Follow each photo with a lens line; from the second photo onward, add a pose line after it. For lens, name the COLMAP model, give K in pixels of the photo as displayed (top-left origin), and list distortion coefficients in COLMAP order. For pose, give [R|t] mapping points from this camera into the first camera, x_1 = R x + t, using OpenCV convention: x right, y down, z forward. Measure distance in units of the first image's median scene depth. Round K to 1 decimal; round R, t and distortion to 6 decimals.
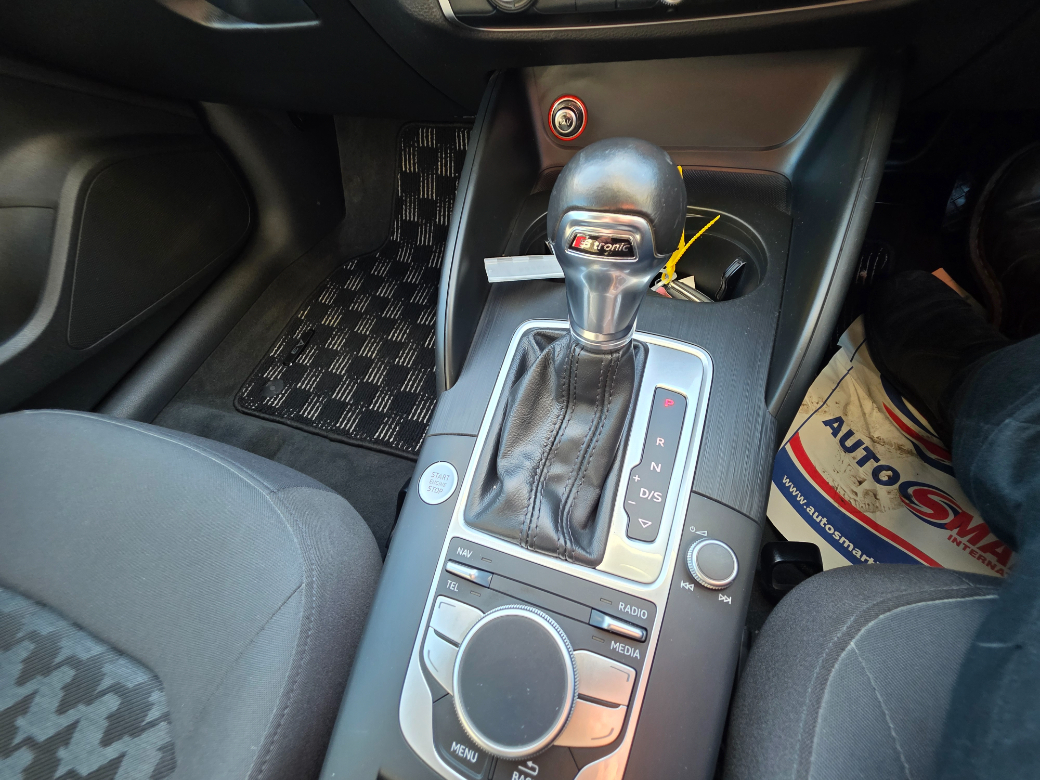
lens RADIAL K [[418.8, 0, 522.7], [0, 418.8, 388.2], [0, 0, 1]] dist [0.001201, -0.000228]
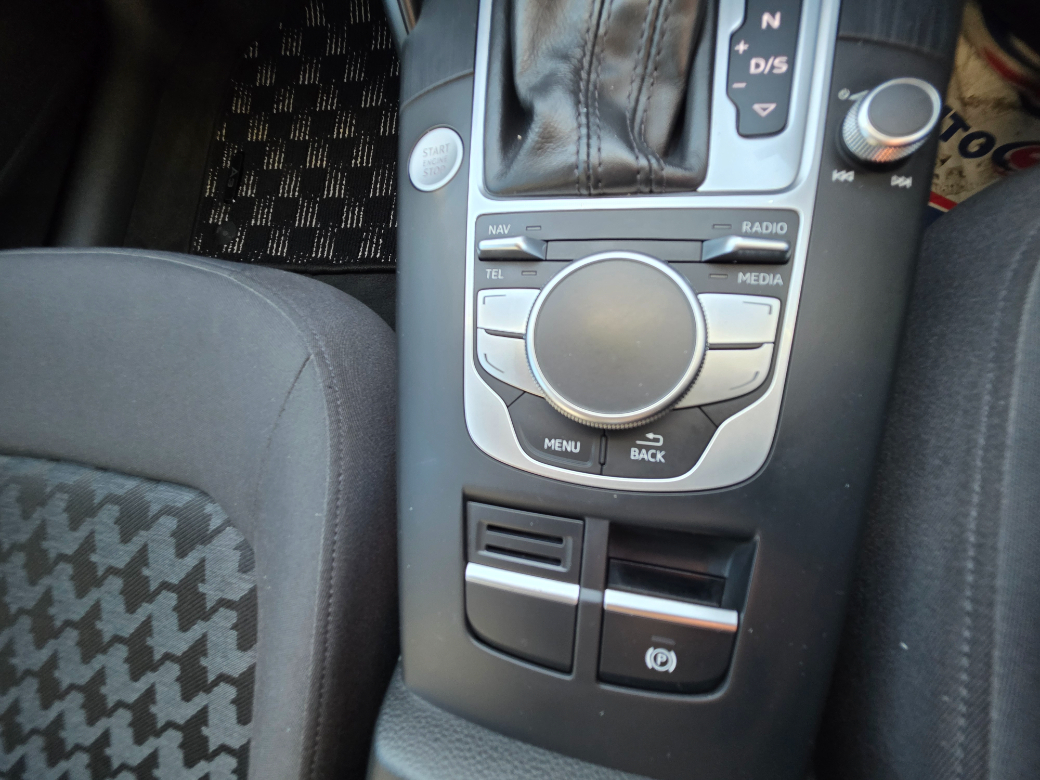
lens RADIAL K [[418.8, 0, 521.6], [0, 418.8, 389.6], [0, 0, 1]] dist [0.001201, -0.000228]
pose [[0.976099, -0.211927, -0.048136, -0.099872], [0.214980, 0.909140, 0.356719, 0.312486], [-0.031836, -0.358542, 0.932971, 0.204199]]
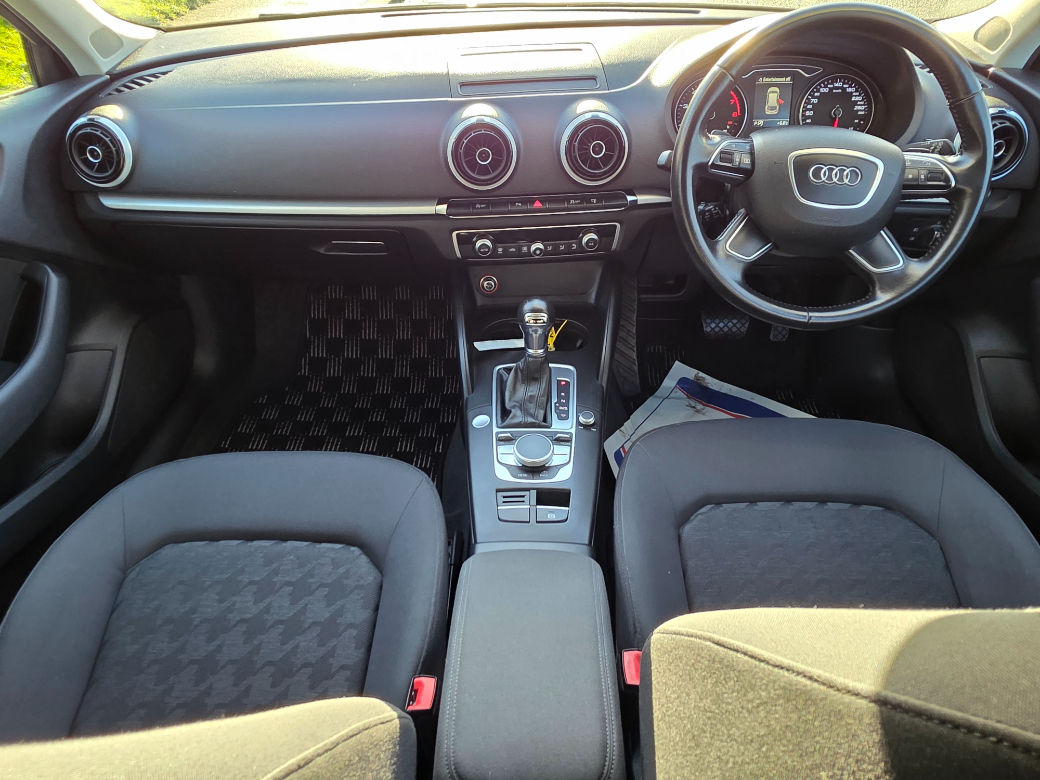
lens RADIAL K [[692.3, 0, 517.6], [0, 692.3, 389.9], [0, 0, 1]] dist [0.001190, 0.000504]
pose [[0.949436, -0.079749, 0.303662, -1.070392], [0.185254, 0.923185, -0.336766, 1.284434], [-0.253480, 0.375992, 0.891279, -2.392199]]
